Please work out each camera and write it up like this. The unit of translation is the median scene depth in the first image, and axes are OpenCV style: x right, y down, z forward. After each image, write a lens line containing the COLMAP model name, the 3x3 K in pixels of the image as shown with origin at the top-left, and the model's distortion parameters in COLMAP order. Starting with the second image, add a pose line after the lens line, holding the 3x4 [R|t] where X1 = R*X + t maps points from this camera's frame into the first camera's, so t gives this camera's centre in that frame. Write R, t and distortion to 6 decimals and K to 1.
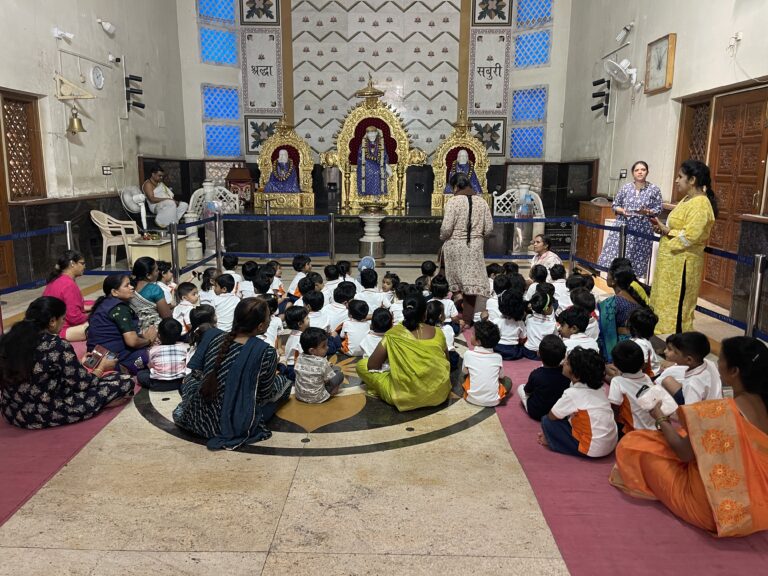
lens RADIAL K [[559.7, 0, 388.9], [0, 559.7, 290.2], [0, 0, 1]] dist [0.035442, -0.006149]
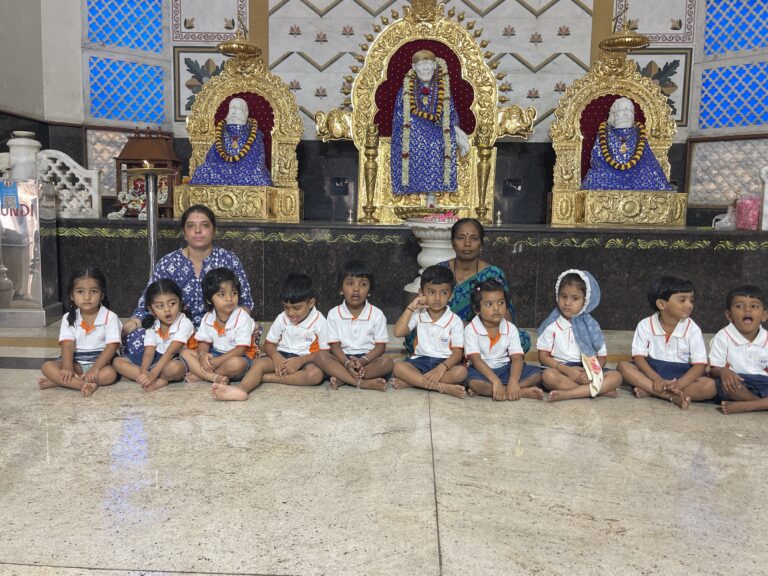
lens RADIAL K [[631.5, 0, 384.6], [0, 631.5, 288.0], [0, 0, 1]] dist [0.016411, 0.003118]
pose [[0.999221, 0.014432, -0.036743, -0.040826], [-0.017801, 0.995500, -0.093077, -0.041356], [0.035235, 0.093659, 0.994981, 0.474277]]
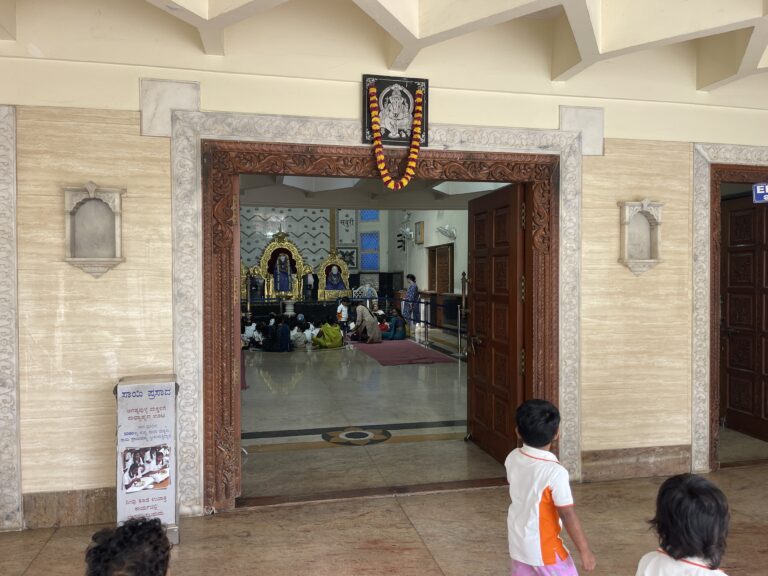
lens RADIAL K [[559.7, 0, 379.7], [0, 559.7, 284.6], [0, 0, 1]] dist [0.035442, -0.006149]
pose [[0.973701, -0.010850, 0.227572, -0.130427], [0.055164, 0.980371, -0.189286, 0.148760], [-0.221051, 0.196862, 0.955187, -0.699443]]
